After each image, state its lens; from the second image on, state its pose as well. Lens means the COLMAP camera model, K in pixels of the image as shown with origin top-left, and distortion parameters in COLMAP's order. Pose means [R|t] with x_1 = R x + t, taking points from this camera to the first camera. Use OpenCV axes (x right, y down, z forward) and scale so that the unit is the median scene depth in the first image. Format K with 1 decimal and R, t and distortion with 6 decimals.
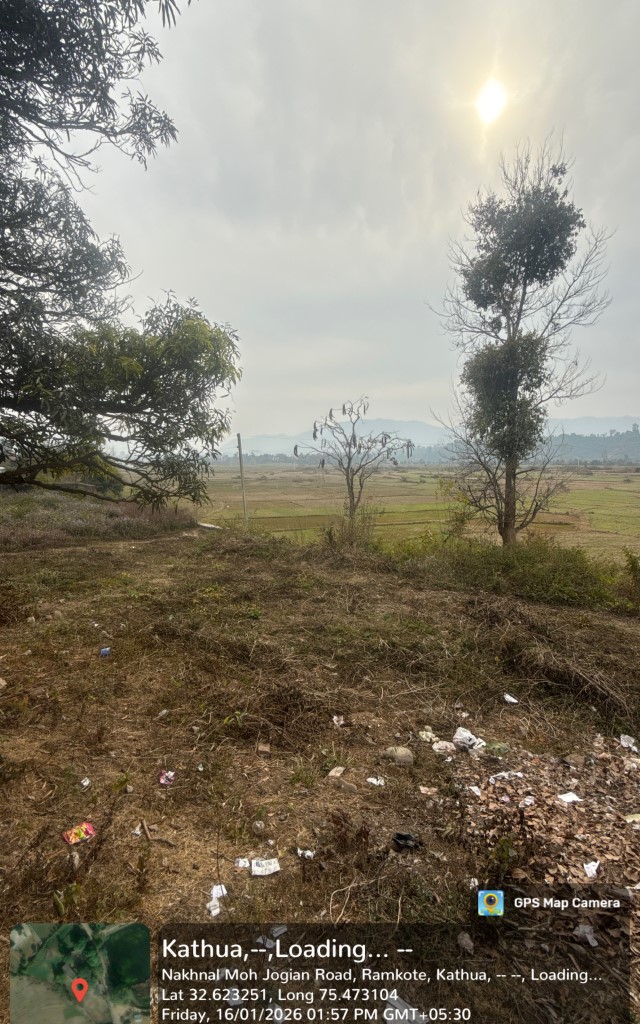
lens RADIAL K [[435.3, 0, 328.8], [0, 435.3, 512.0], [0, 0, 1]] dist [-0.000708, 0.000023]
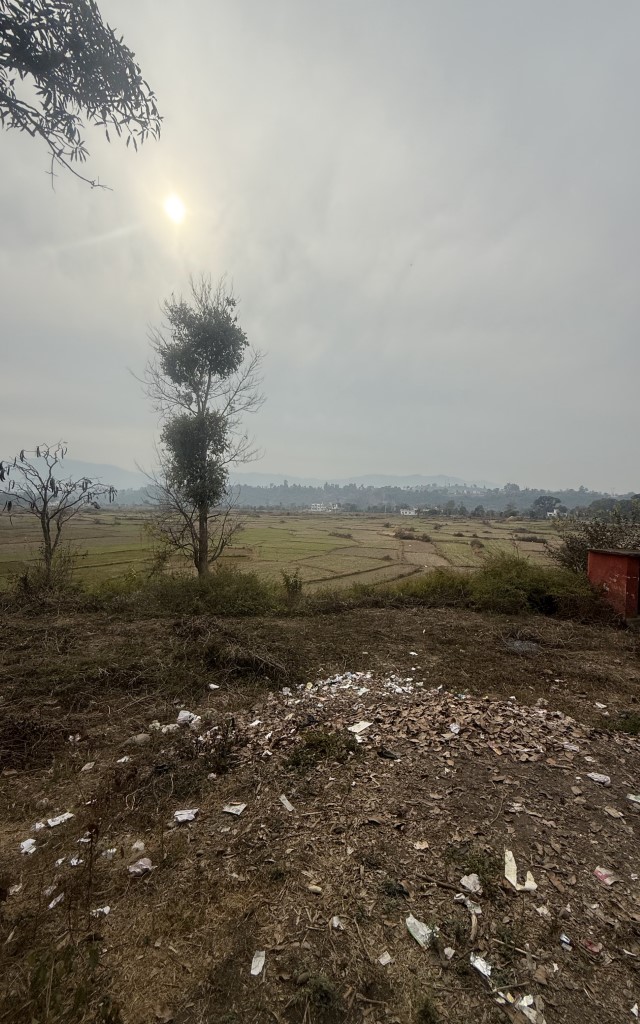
lens RADIAL K [[435.3, 0, 328.8], [0, 435.3, 512.0], [0, 0, 1]] dist [-0.000708, 0.000023]
pose [[0.764019, 0.008636, 0.645135, -0.117883], [0.049997, 0.996111, -0.072544, 0.004520], [-0.643253, 0.087680, 0.760617, -0.192058]]
